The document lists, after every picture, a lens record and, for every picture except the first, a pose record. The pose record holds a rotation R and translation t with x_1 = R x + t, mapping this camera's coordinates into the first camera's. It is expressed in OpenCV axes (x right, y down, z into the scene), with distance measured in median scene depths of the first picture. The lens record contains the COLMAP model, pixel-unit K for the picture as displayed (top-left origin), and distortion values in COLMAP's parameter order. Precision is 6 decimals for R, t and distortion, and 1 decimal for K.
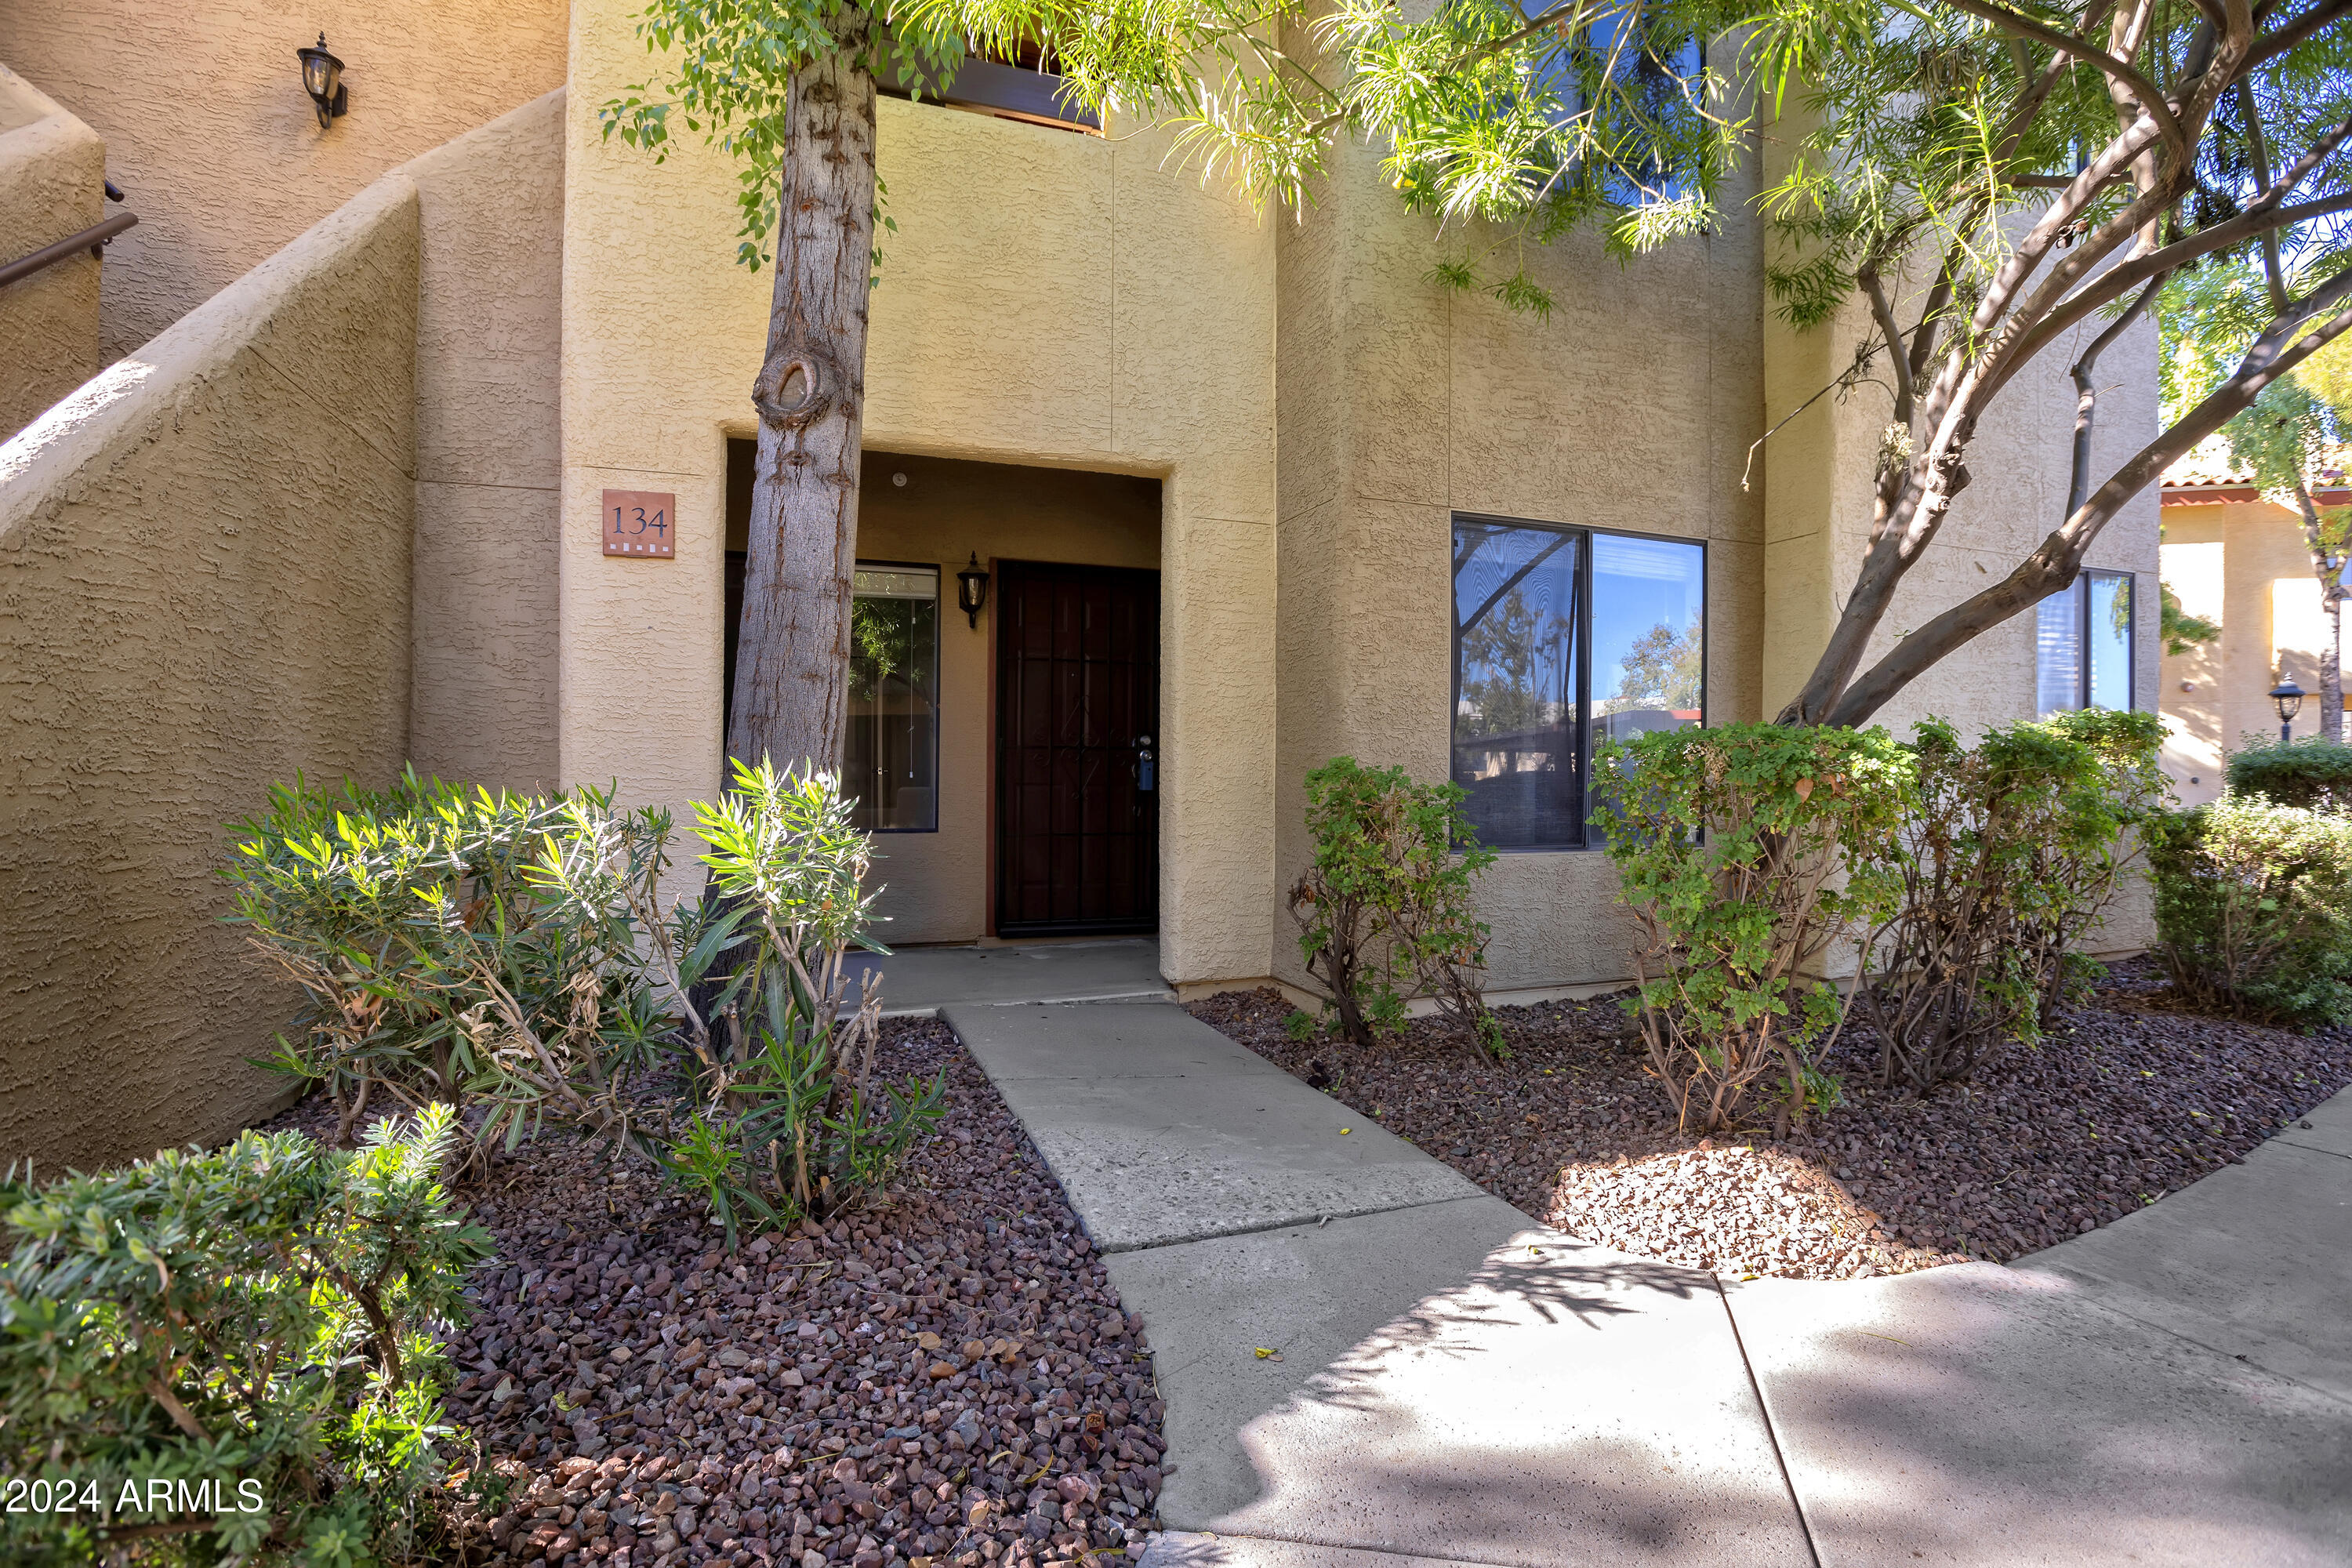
lens RADIAL K [[1096.3, 0, 1176.7], [0, 1096.3, 767.8], [0, 0, 1]] dist [-0.037511, 0.012274]
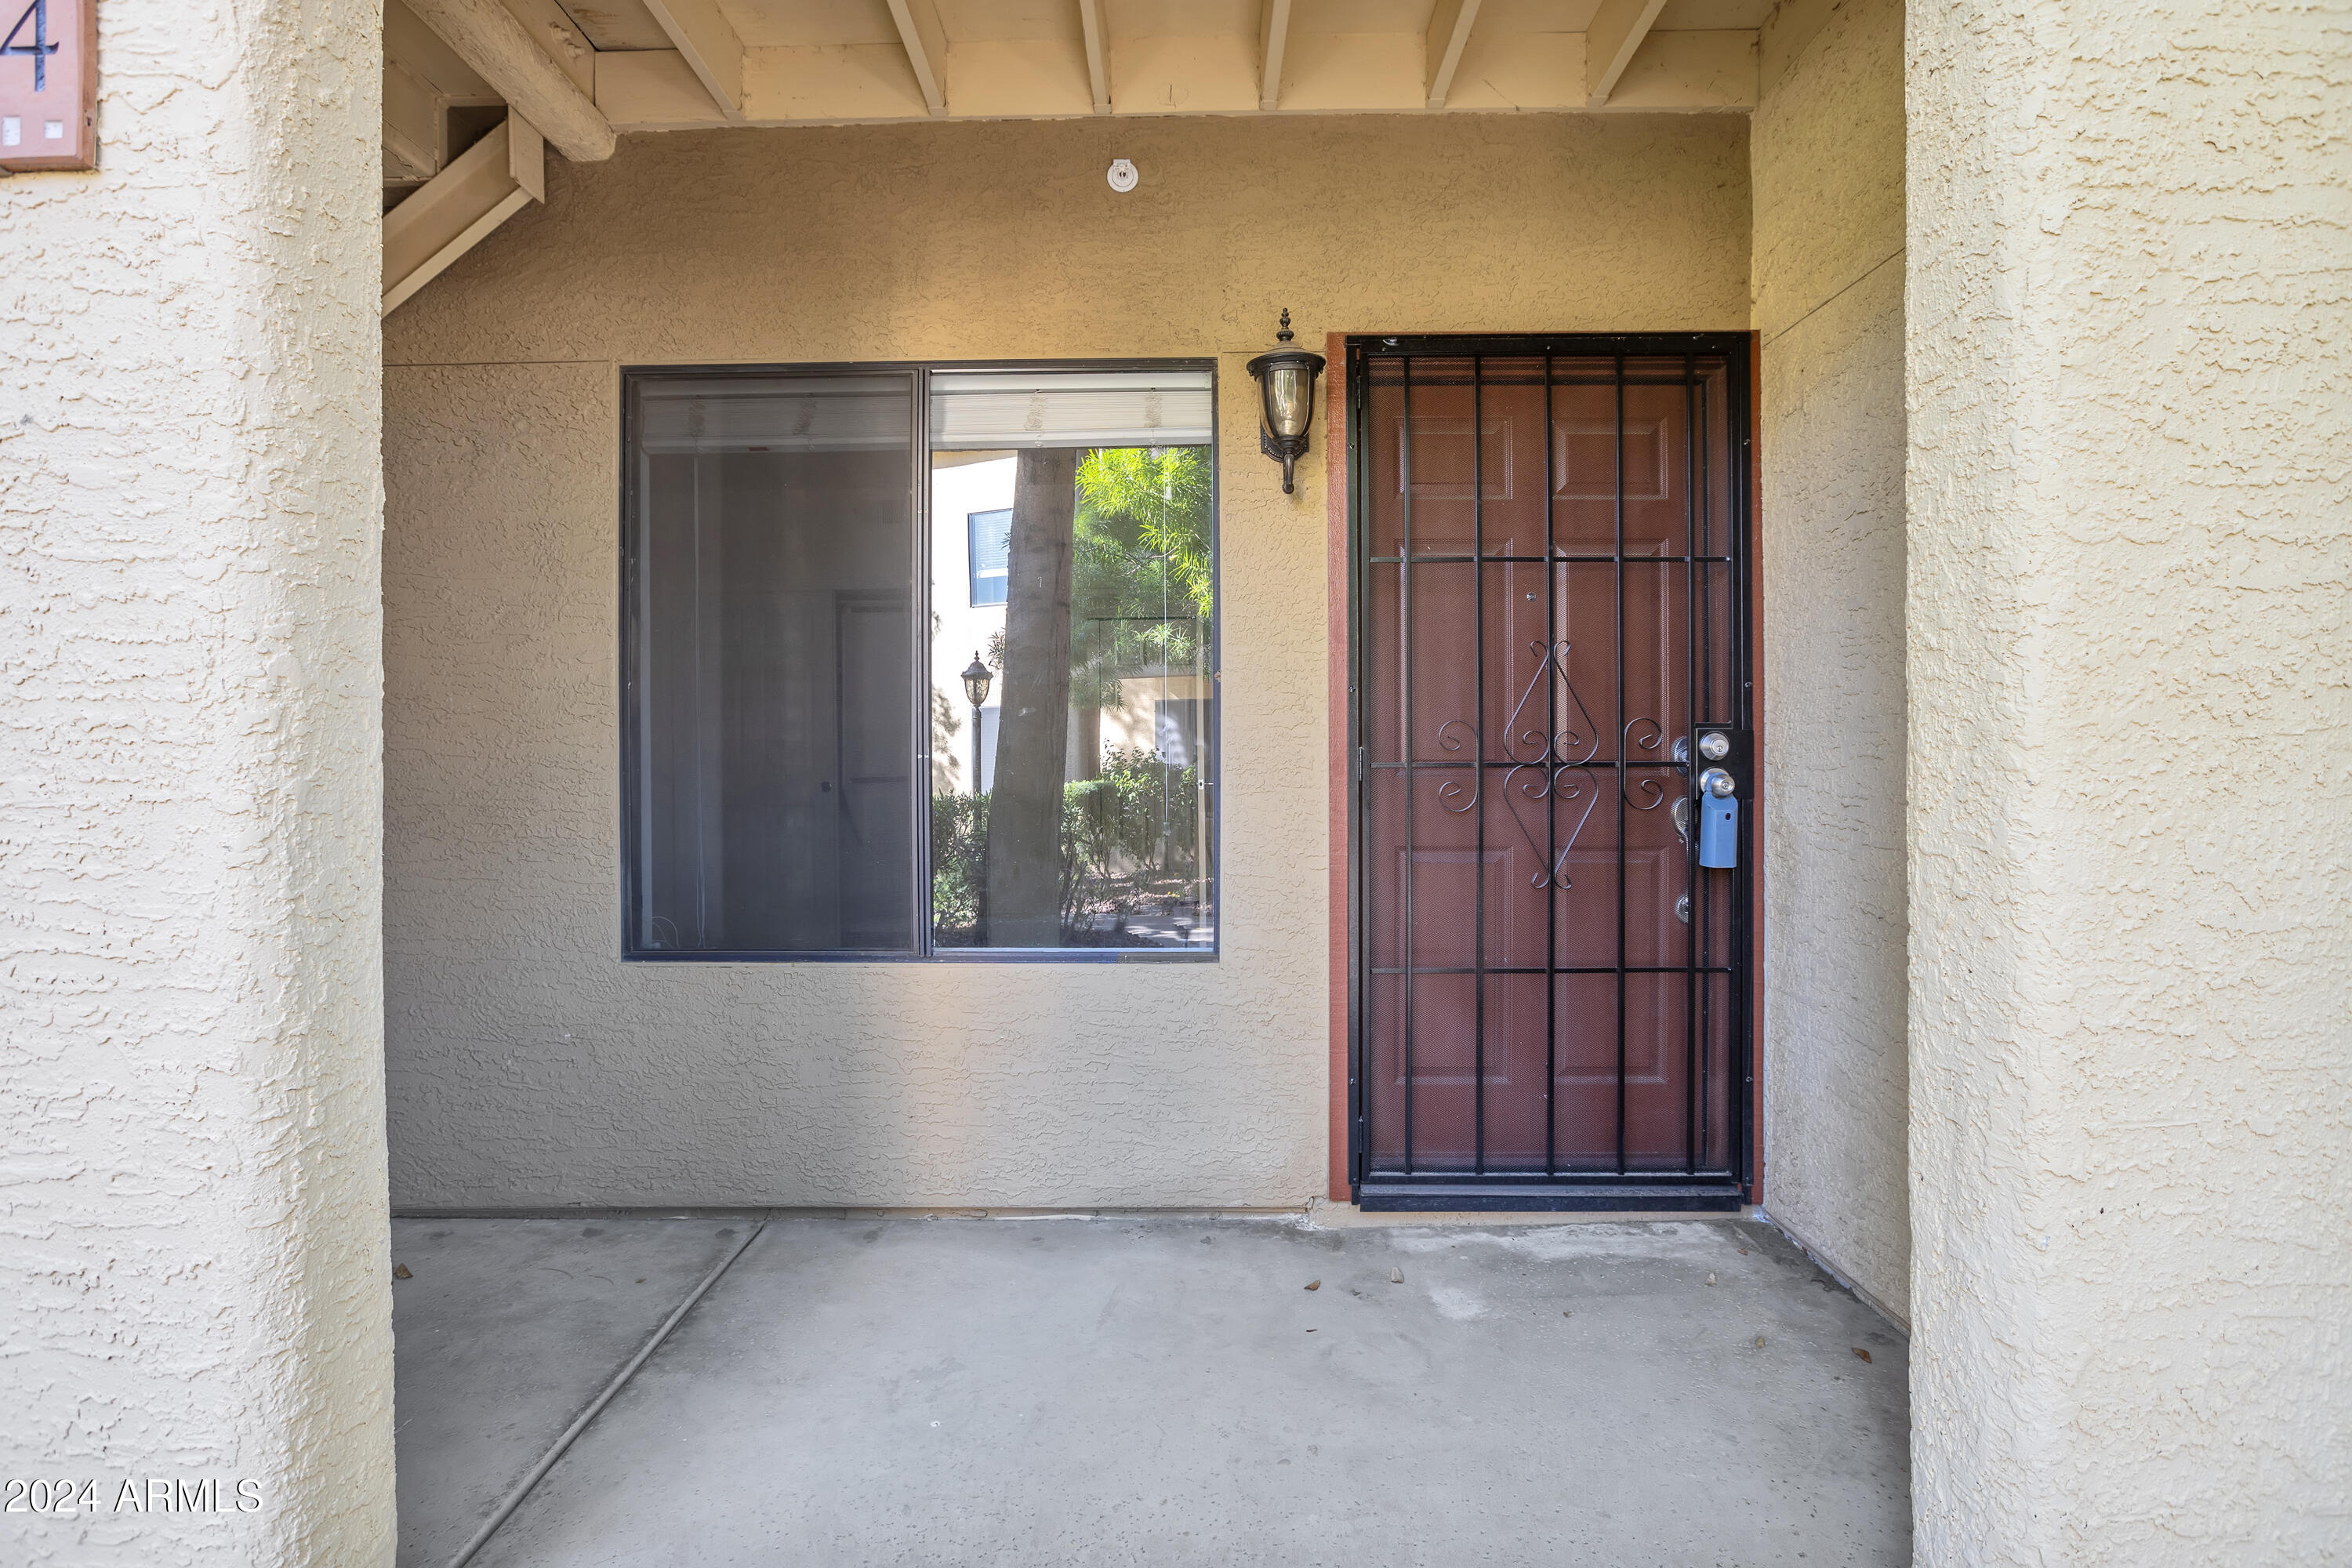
lens RADIAL K [[1096.3, 0, 1176.7], [0, 1096.3, 767.8], [0, 0, 1]] dist [-0.037511, 0.012274]
pose [[0.932937, -0.008121, -0.359949, -0.072100], [0.016595, 0.999653, 0.020457, -0.028021], [0.359658, -0.025059, 0.932748, 0.568263]]
